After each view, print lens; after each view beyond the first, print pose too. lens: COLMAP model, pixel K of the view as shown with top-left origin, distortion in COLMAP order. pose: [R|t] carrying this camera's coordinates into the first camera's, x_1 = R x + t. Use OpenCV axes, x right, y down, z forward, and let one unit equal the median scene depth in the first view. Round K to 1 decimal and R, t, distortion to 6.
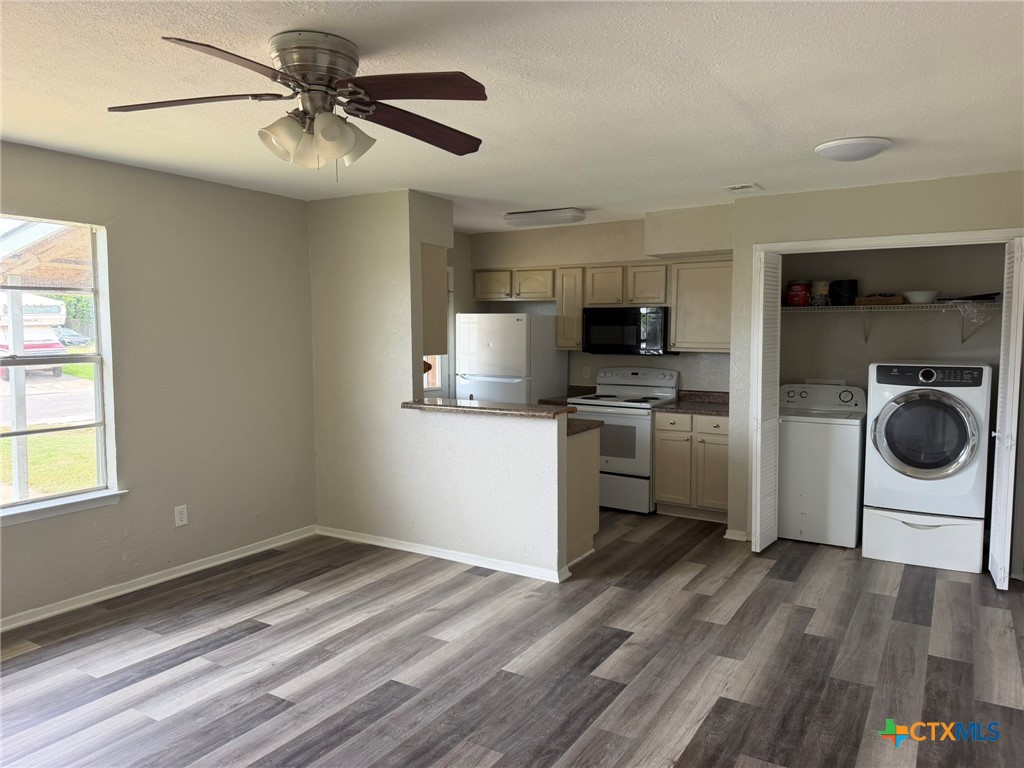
lens RADIAL K [[730.0, 0, 517.8], [0, 730.0, 386.1], [0, 0, 1]] dist [0.104372, -0.156708]
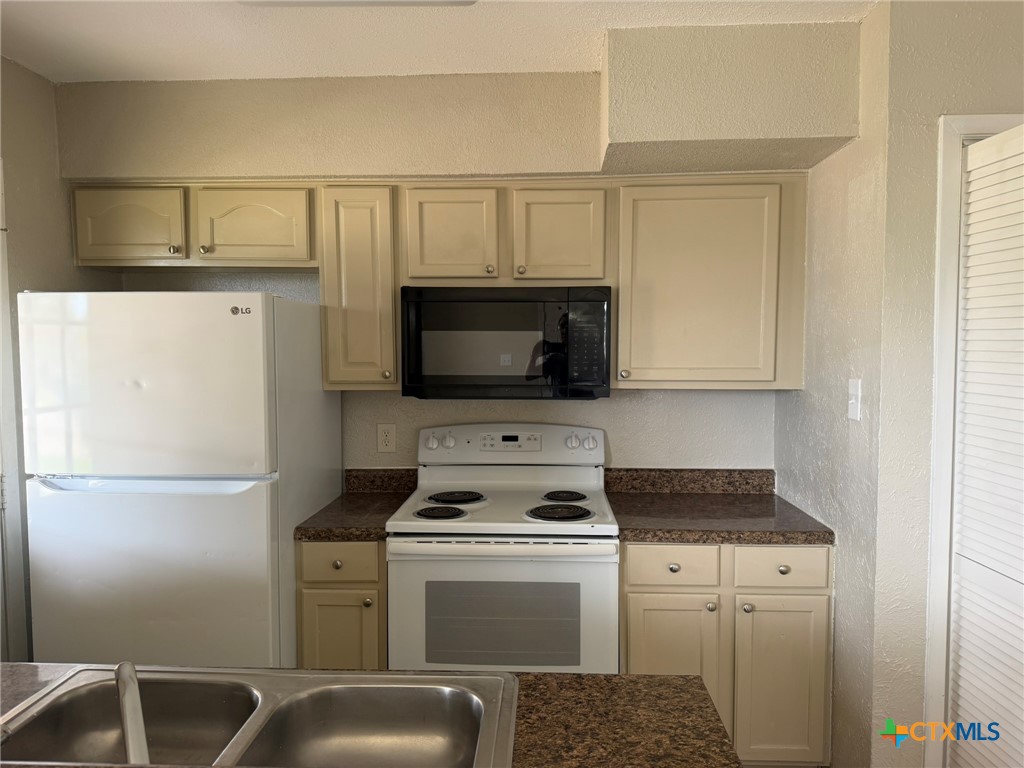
lens RADIAL K [[730.0, 0, 517.8], [0, 730.0, 386.1], [0, 0, 1]] dist [0.104372, -0.156708]
pose [[0.873984, -0.033343, 0.484809, -0.050932], [0.042301, 0.999076, -0.007545, -0.044715], [-0.484110, 0.027102, 0.874587, 0.601014]]
